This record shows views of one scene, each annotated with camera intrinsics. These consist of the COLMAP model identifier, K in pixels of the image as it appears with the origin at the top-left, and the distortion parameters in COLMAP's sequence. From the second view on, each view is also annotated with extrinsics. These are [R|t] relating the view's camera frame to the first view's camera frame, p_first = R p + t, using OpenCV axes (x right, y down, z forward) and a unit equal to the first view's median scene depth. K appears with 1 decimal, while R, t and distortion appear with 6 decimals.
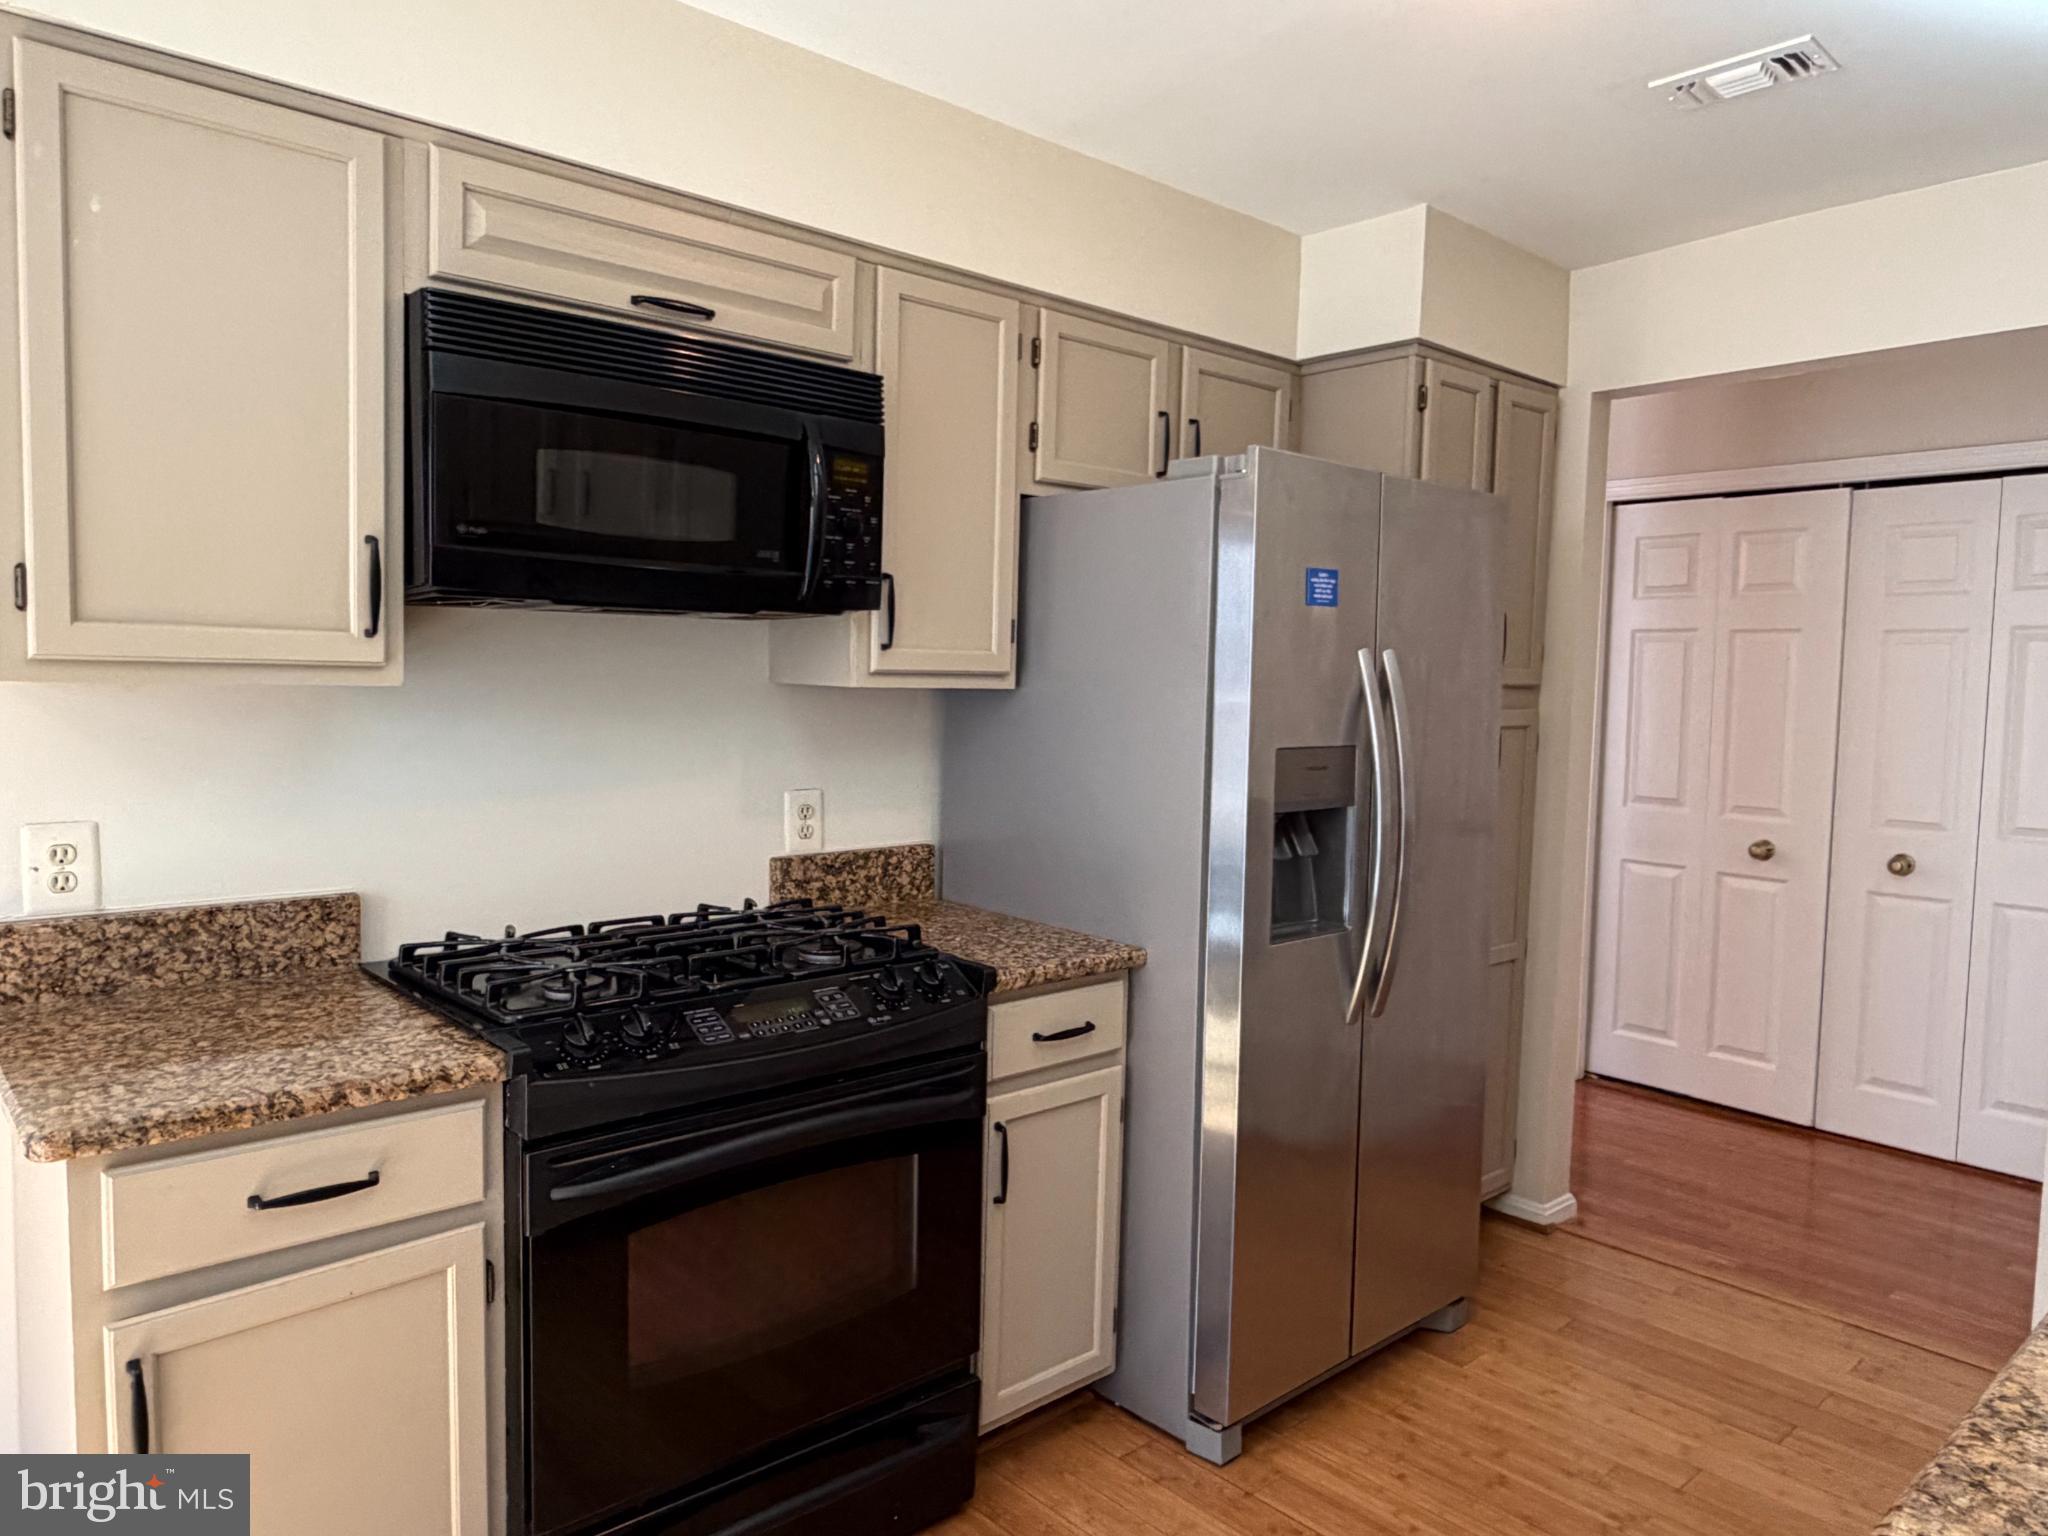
lens RADIAL K [[1356.5, 0, 1020.9], [0, 1356.5, 774.4], [0, 0, 1]] dist [0.006246, 0.000423]
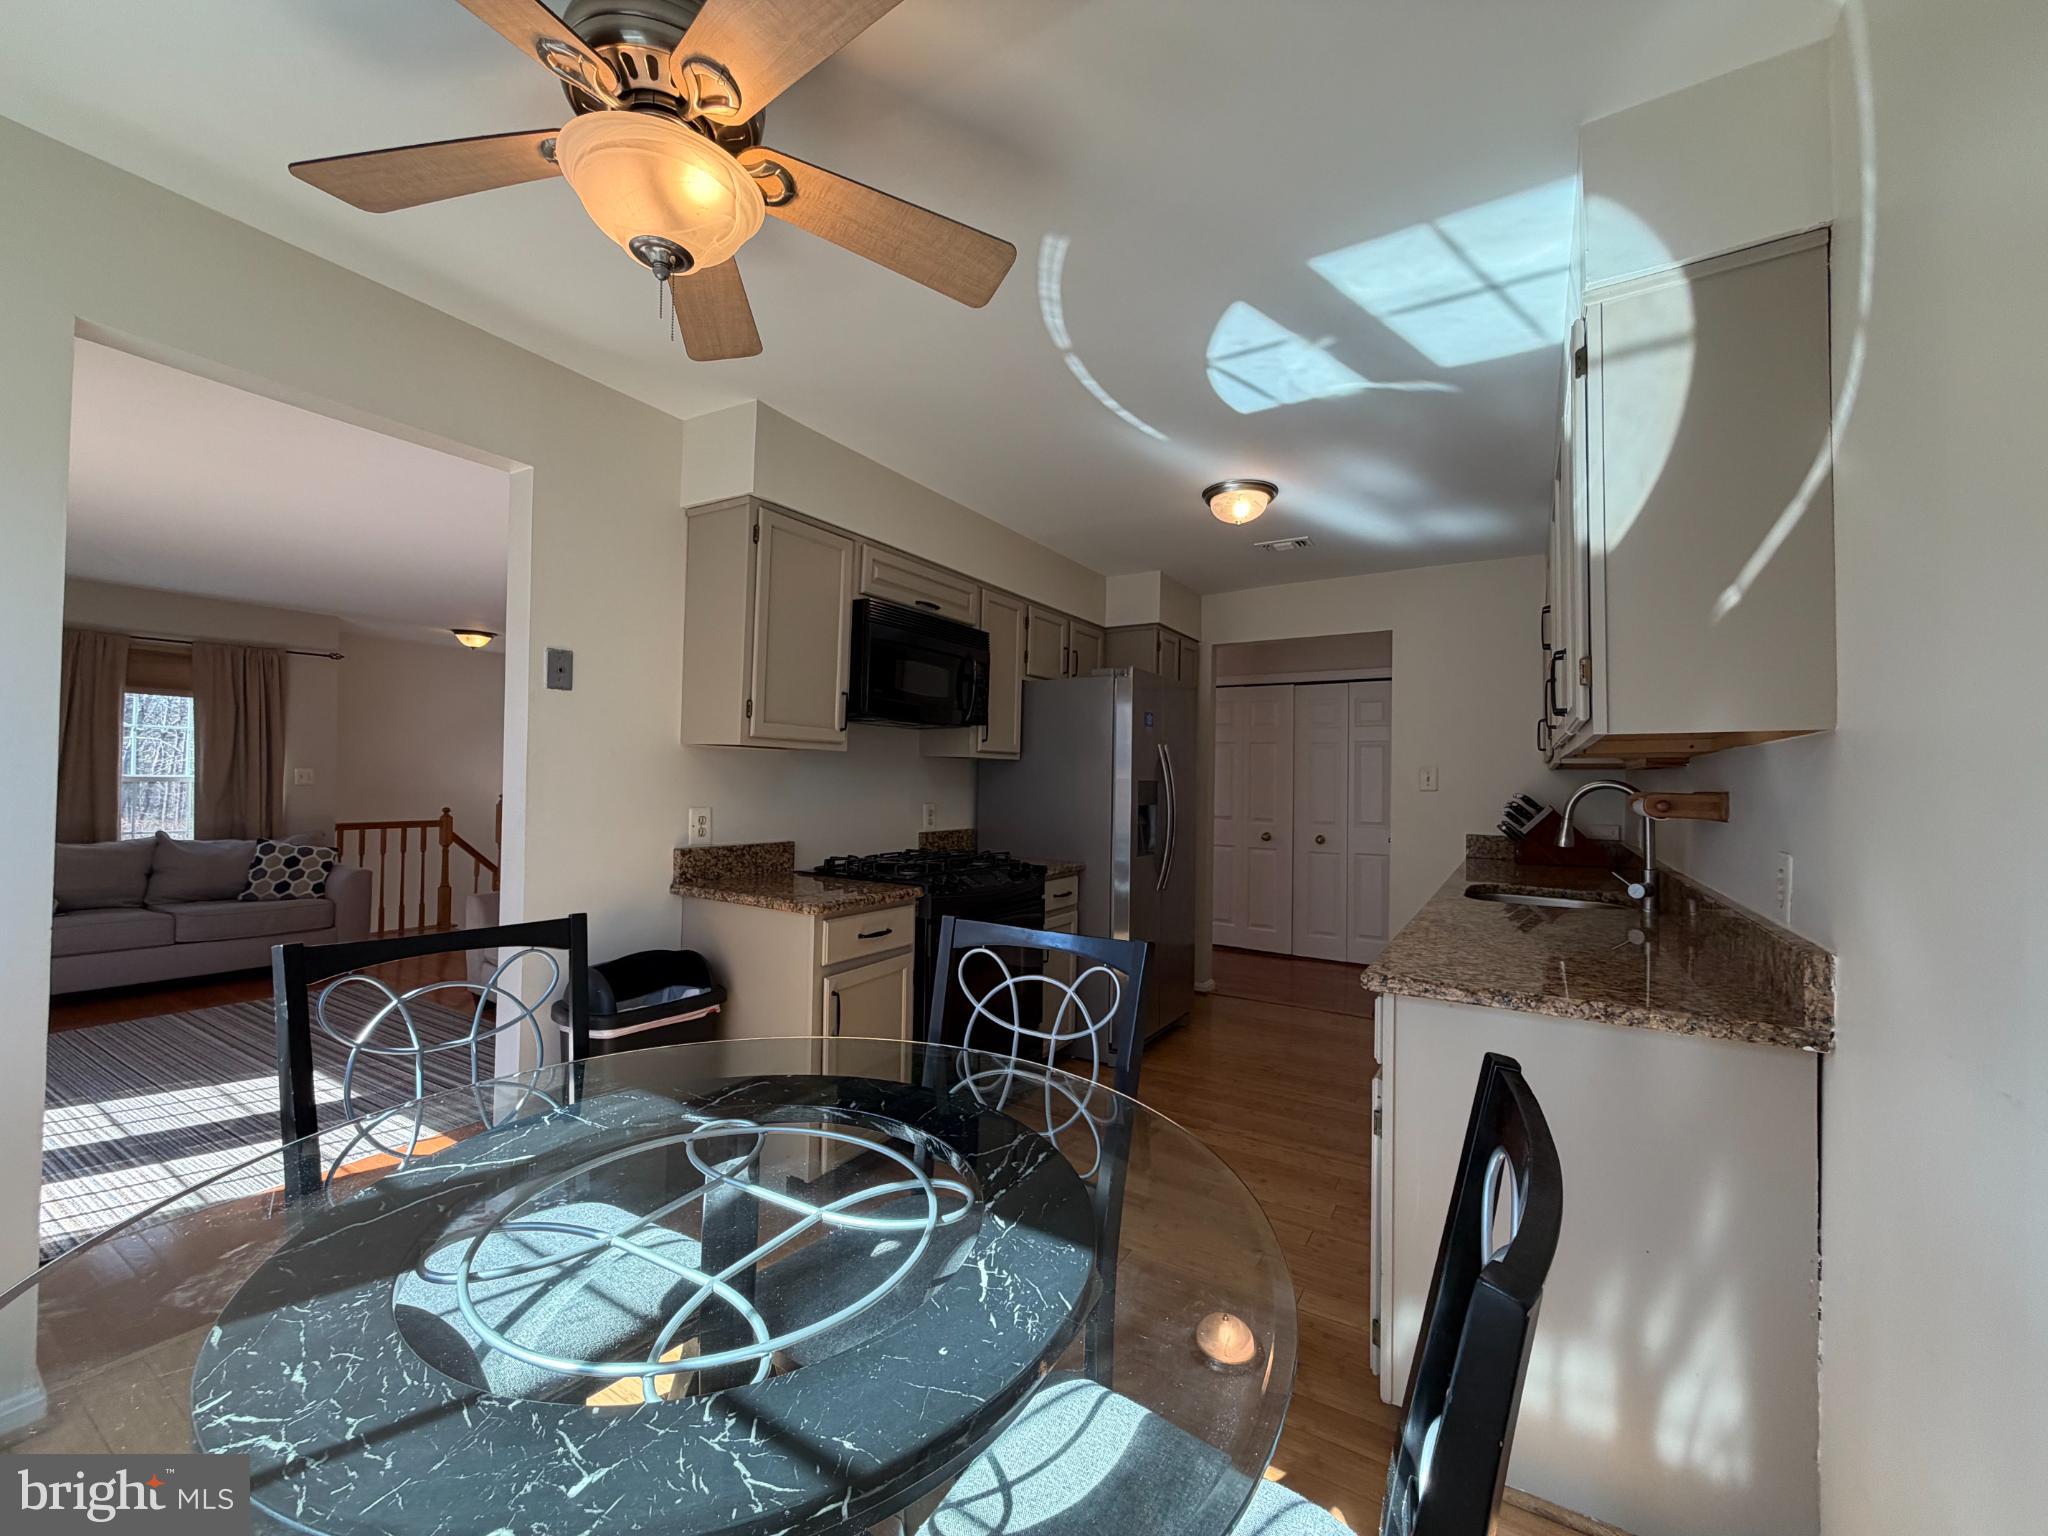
lens RADIAL K [[814.3, 0, 1018.6], [0, 814.3, 770.9], [0, 0, 1]] dist [0.000536, 0.000134]
pose [[0.961337, -0.000084, 0.275375, -0.443918], [0.022295, 0.996741, -0.077527, 0.074761], [-0.274471, 0.080669, 0.958206, -0.415631]]
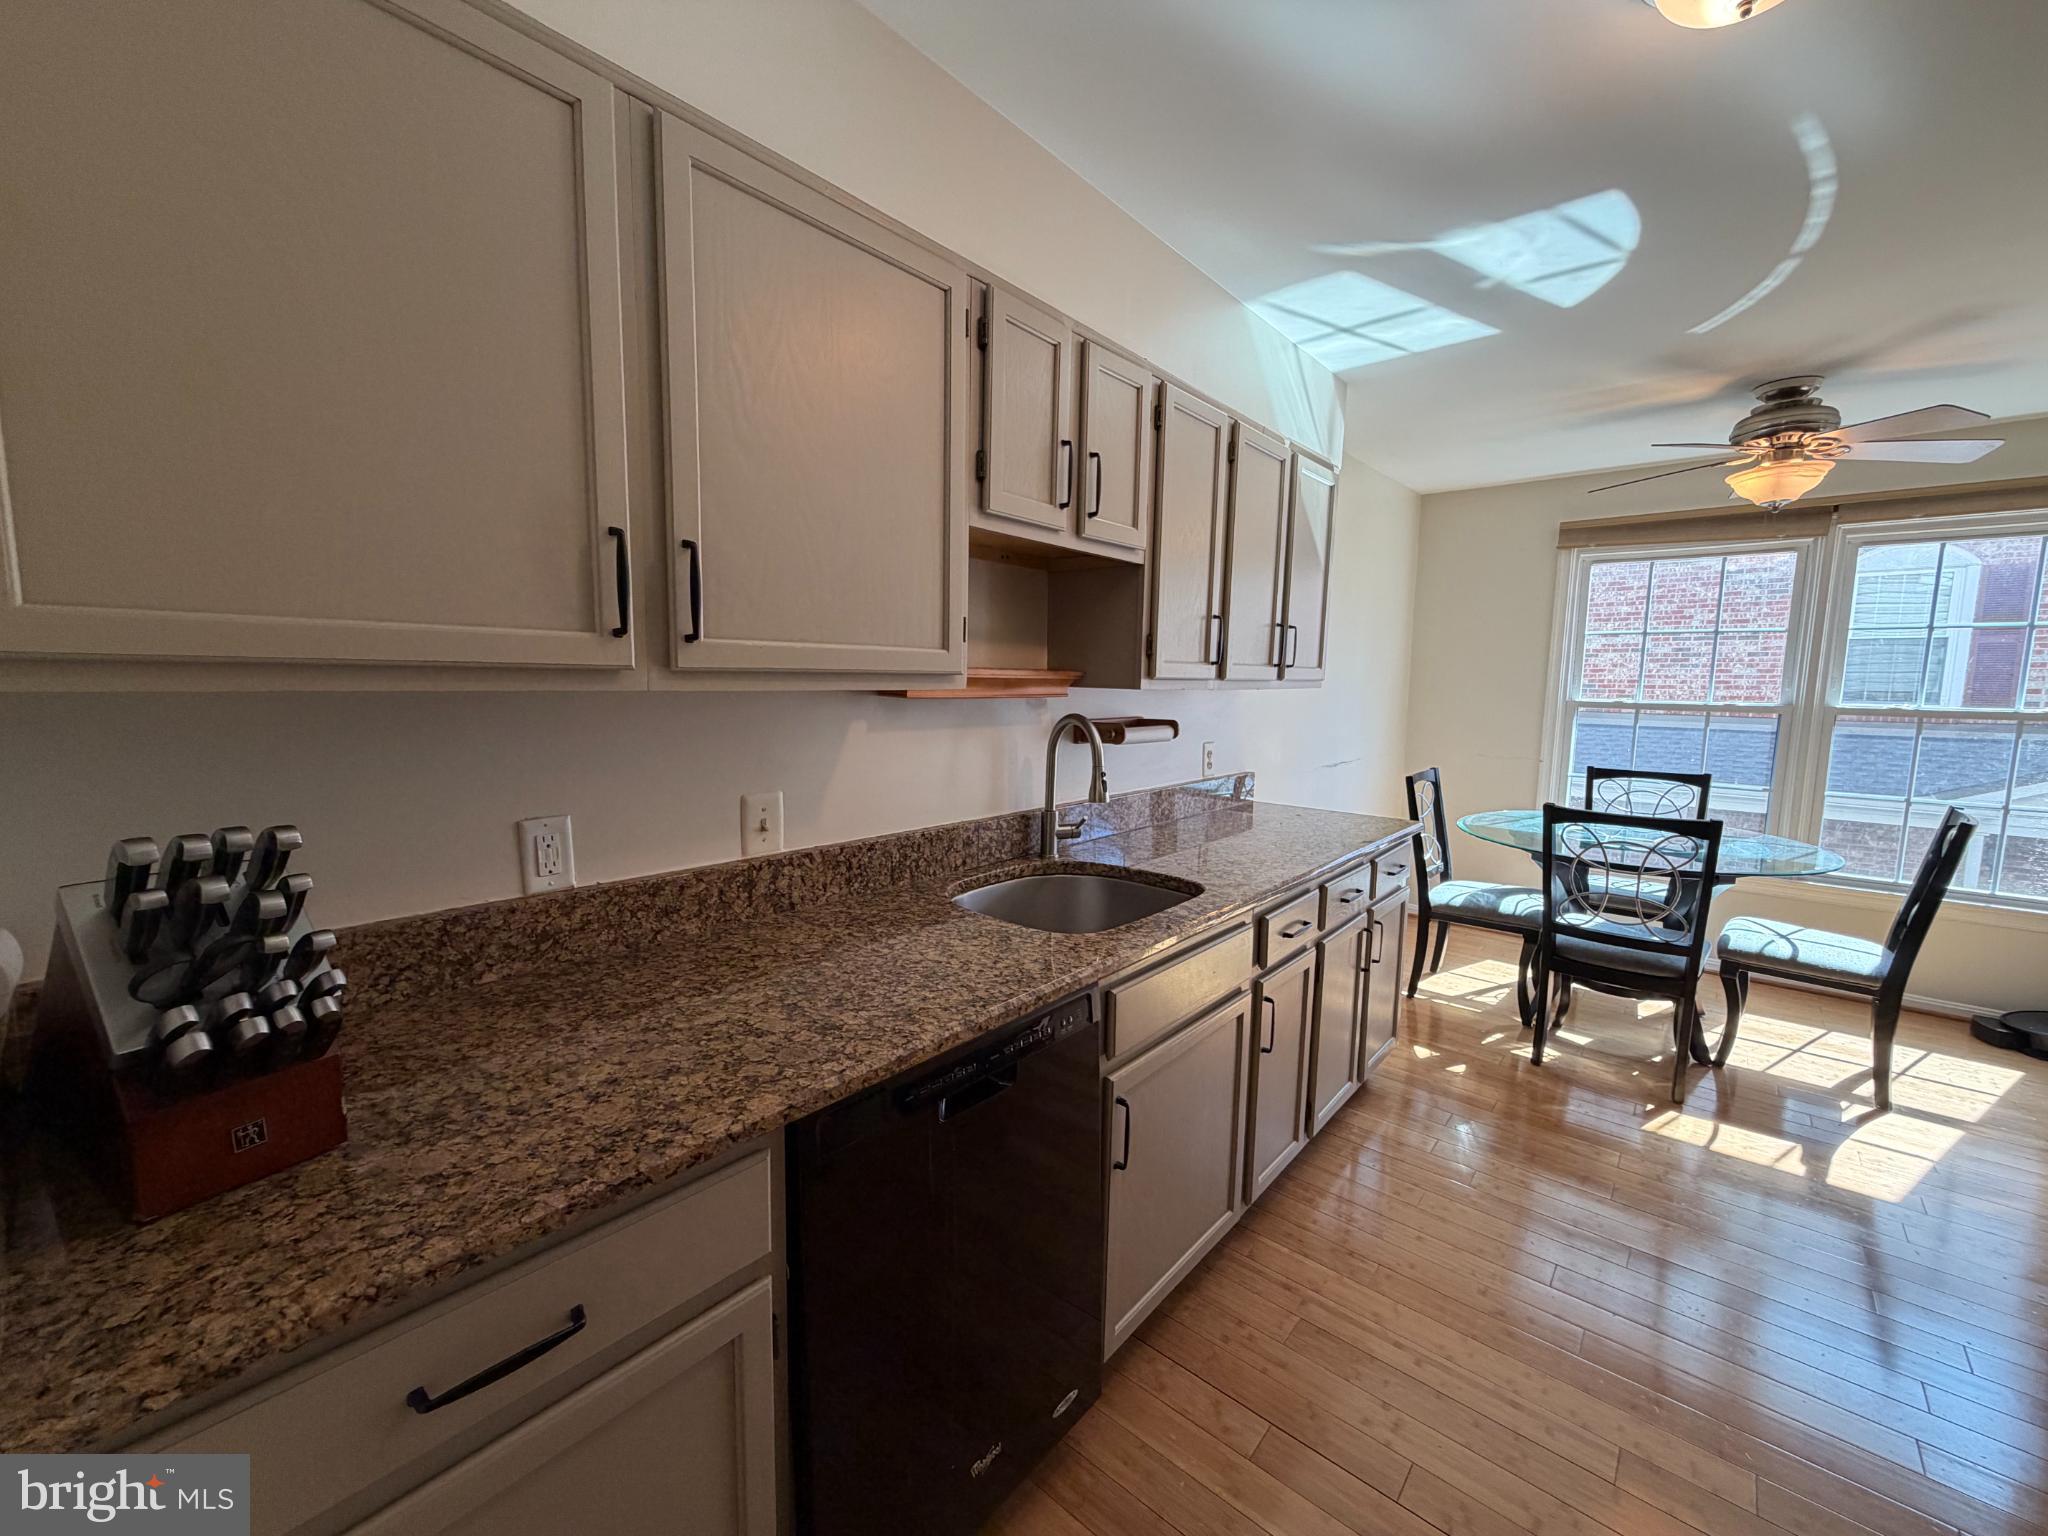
lens RADIAL K [[814.3, 0, 1018.8], [0, 814.3, 768.9], [0, 0, 1]] dist [0.000536, 0.000134]
pose [[-0.992572, -0.019698, -0.120053, 1.397885], [-0.041522, 0.982402, 0.182102, -0.157429], [0.114354, 0.185735, -0.975923, 2.151091]]
